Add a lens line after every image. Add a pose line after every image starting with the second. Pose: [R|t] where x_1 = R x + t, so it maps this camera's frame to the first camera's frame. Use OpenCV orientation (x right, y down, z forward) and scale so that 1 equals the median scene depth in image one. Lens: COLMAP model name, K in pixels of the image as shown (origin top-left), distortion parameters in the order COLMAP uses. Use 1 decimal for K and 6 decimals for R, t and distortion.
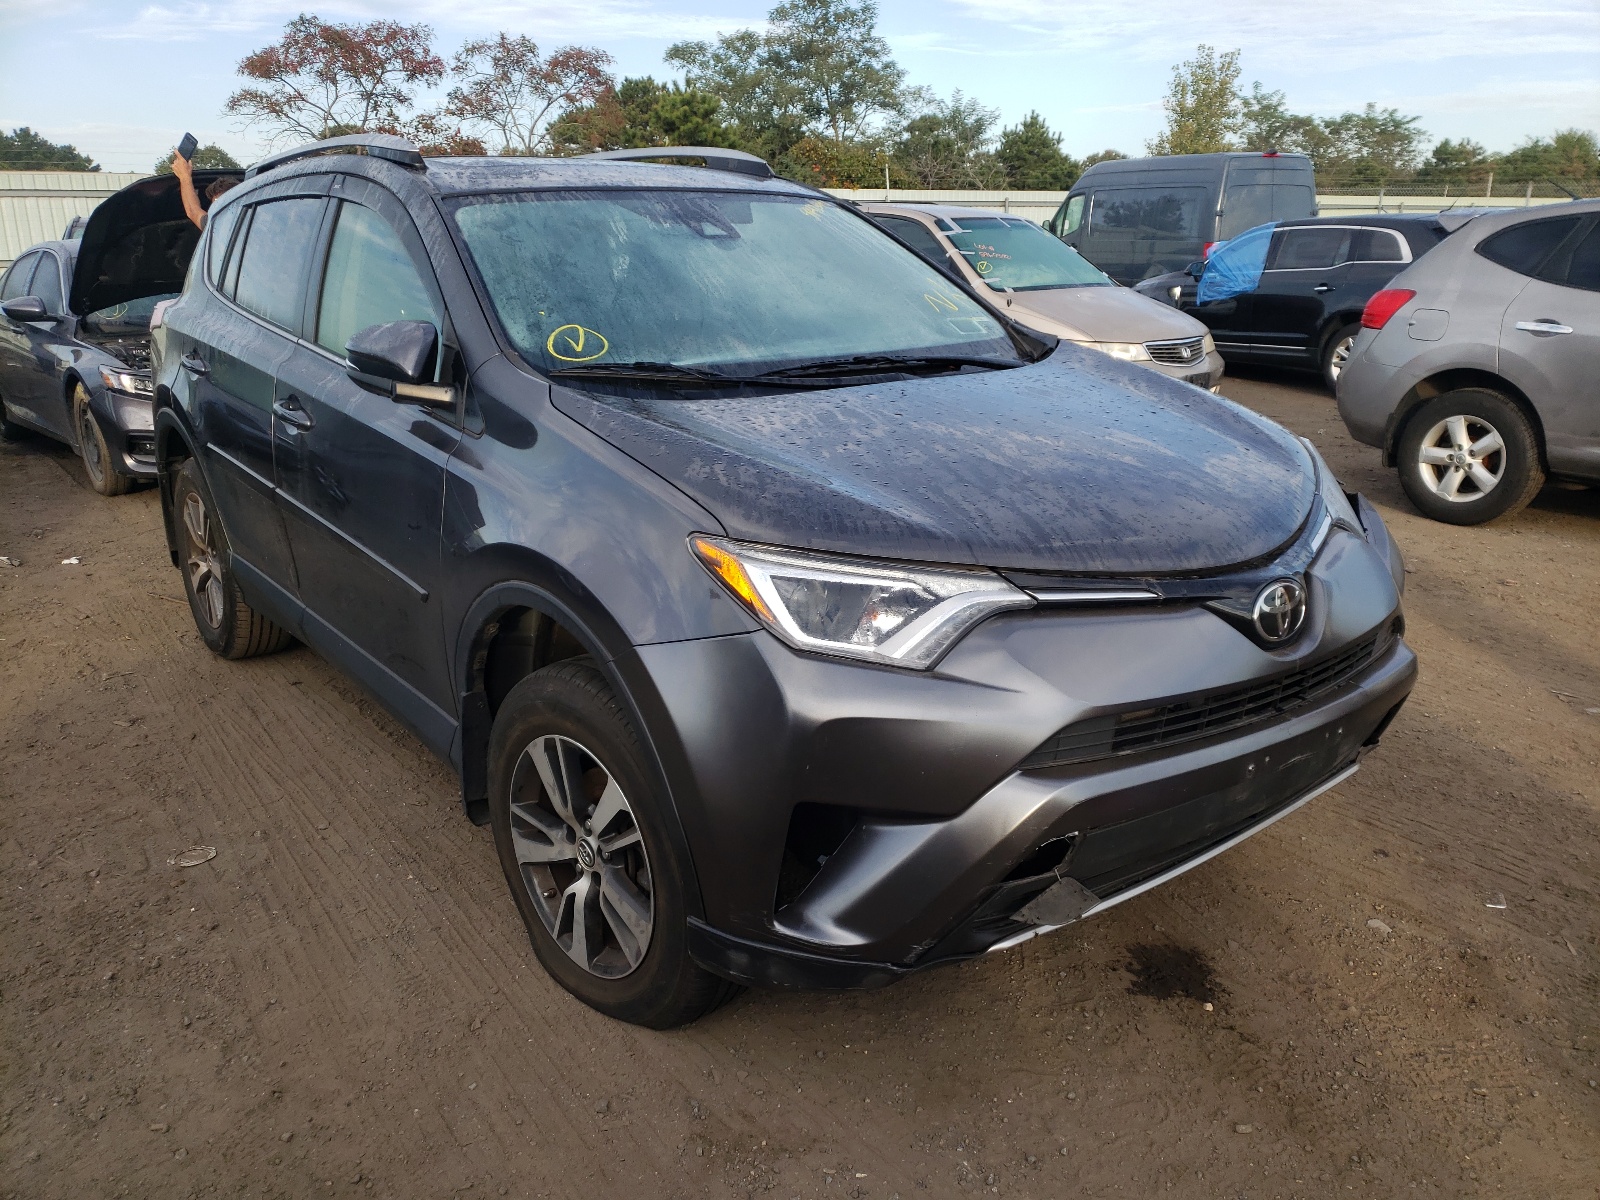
lens RADIAL K [[1211.7, 0, 798.1], [0, 1211.7, 596.9], [0, 0, 1]] dist [0.000226, -0.008243]
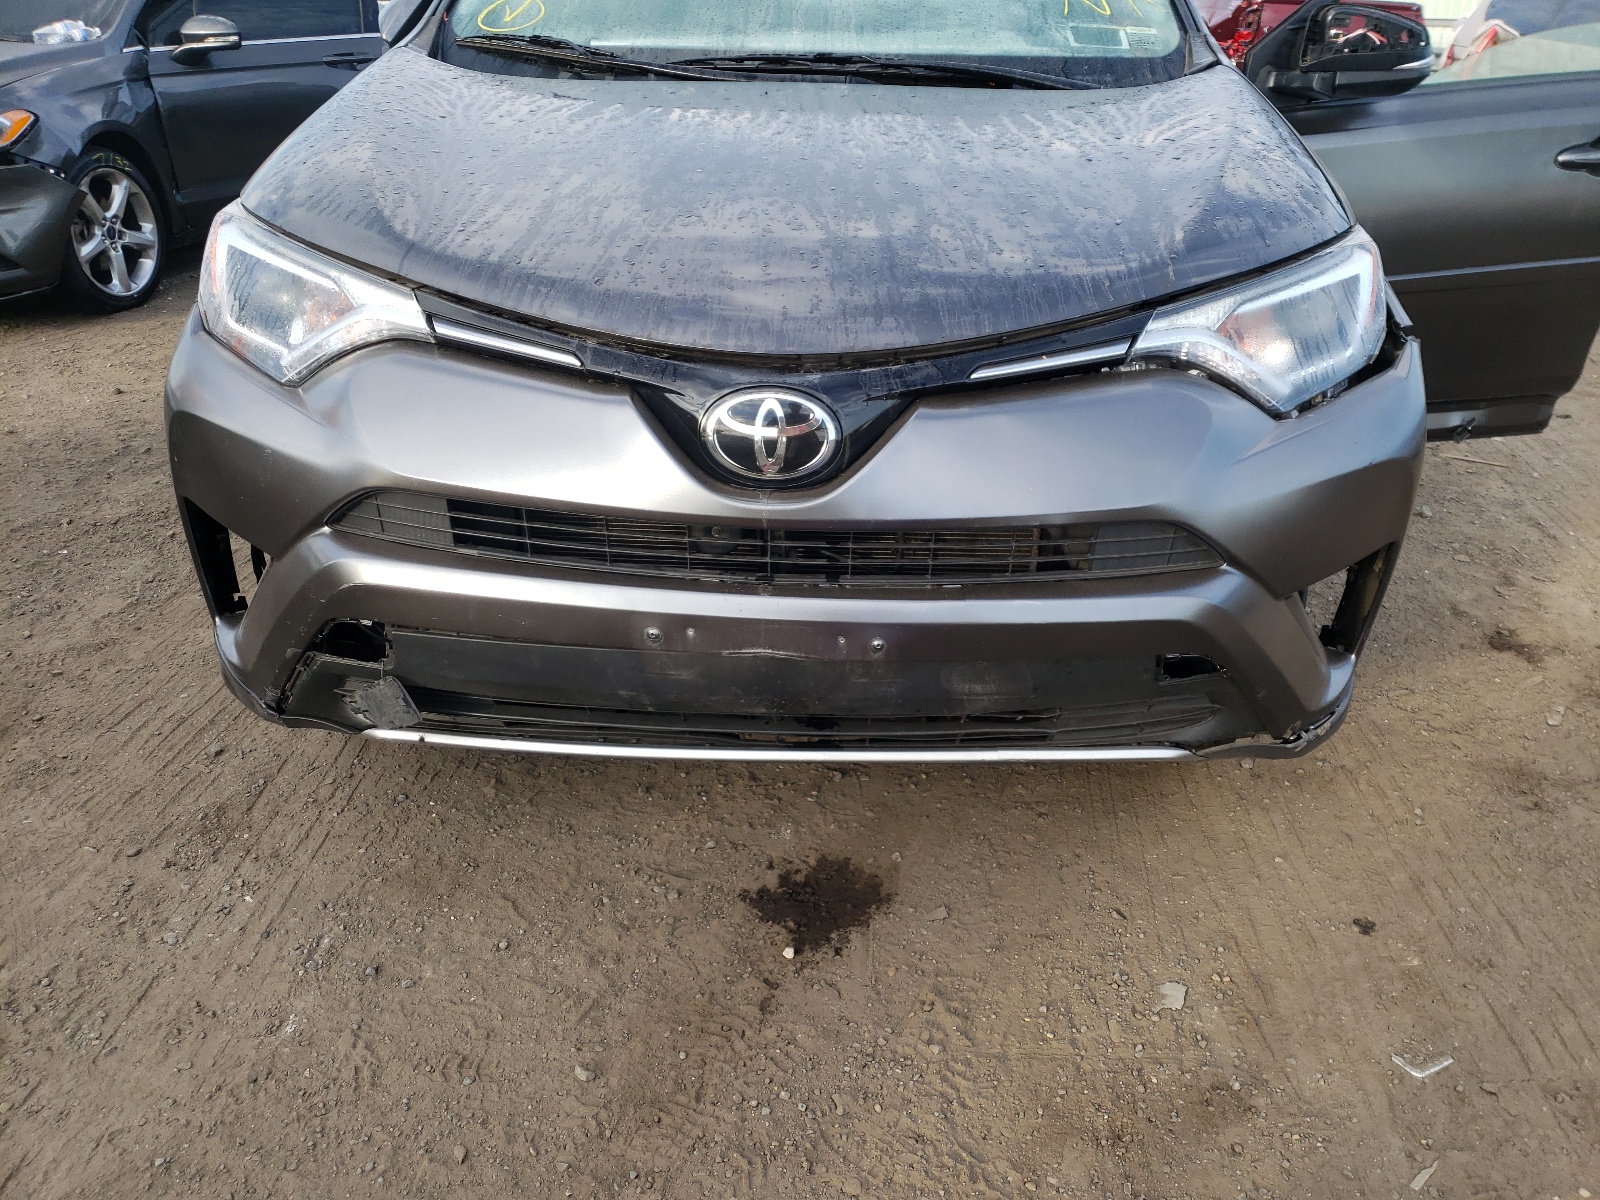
lens RADIAL K [[1211.7, 0, 801.5], [0, 1211.7, 604.2], [0, 0, 1]] dist [0.000226, -0.008243]
pose [[0.776587, 0.303334, -0.552178, 0.816816], [-0.202762, 0.950165, 0.236799, -0.060083], [0.596489, -0.071934, 0.799391, 0.482701]]
